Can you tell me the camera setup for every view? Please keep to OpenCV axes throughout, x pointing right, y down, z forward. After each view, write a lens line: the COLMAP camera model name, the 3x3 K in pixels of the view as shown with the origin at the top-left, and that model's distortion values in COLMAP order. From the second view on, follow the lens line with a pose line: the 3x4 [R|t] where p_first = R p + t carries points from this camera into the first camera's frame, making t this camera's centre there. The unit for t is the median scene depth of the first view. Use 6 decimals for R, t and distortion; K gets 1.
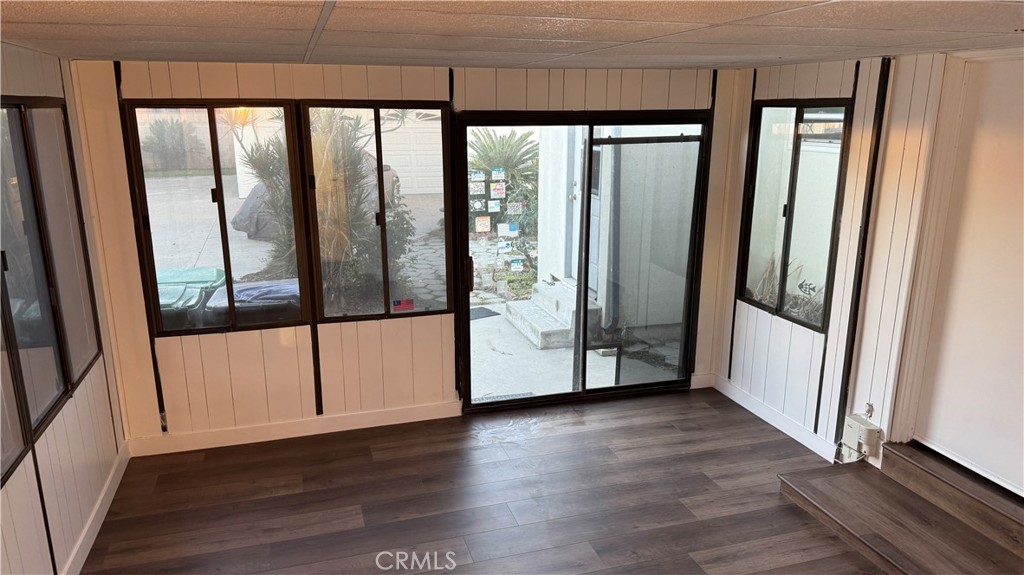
lens RADIAL K [[720.2, 0, 512.4], [0, 720.2, 289.2], [0, 0, 1]] dist [0.004950, -0.001662]
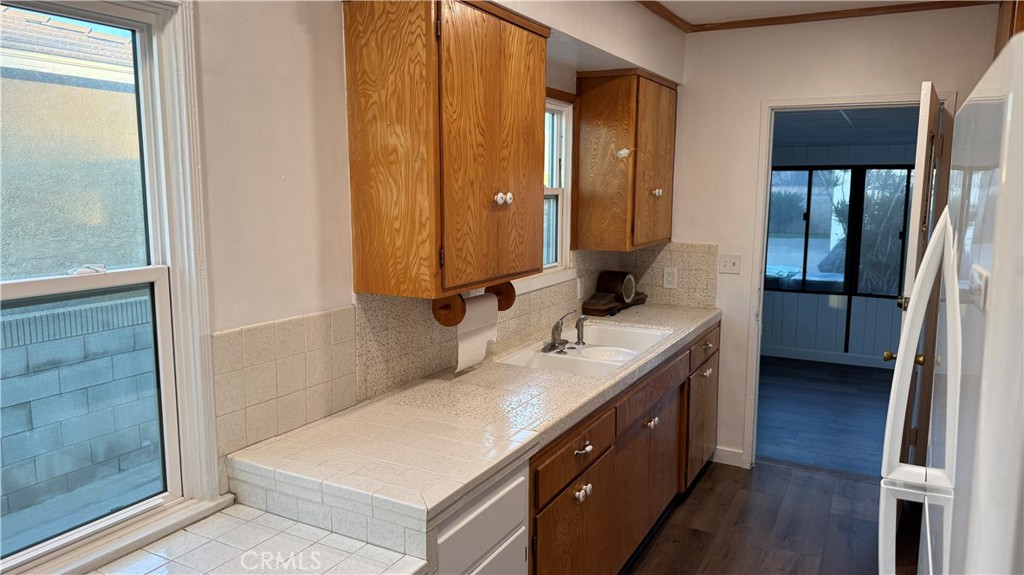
lens RADIAL K [[720.2, 0, 513.8], [0, 720.2, 285.6], [0, 0, 1]] dist [0.004950, -0.001662]
pose [[0.705159, 0.108217, -0.700742, 0.353544], [-0.181926, 0.982814, -0.031294, 0.224674], [0.685313, 0.149551, 0.712728, -0.756627]]
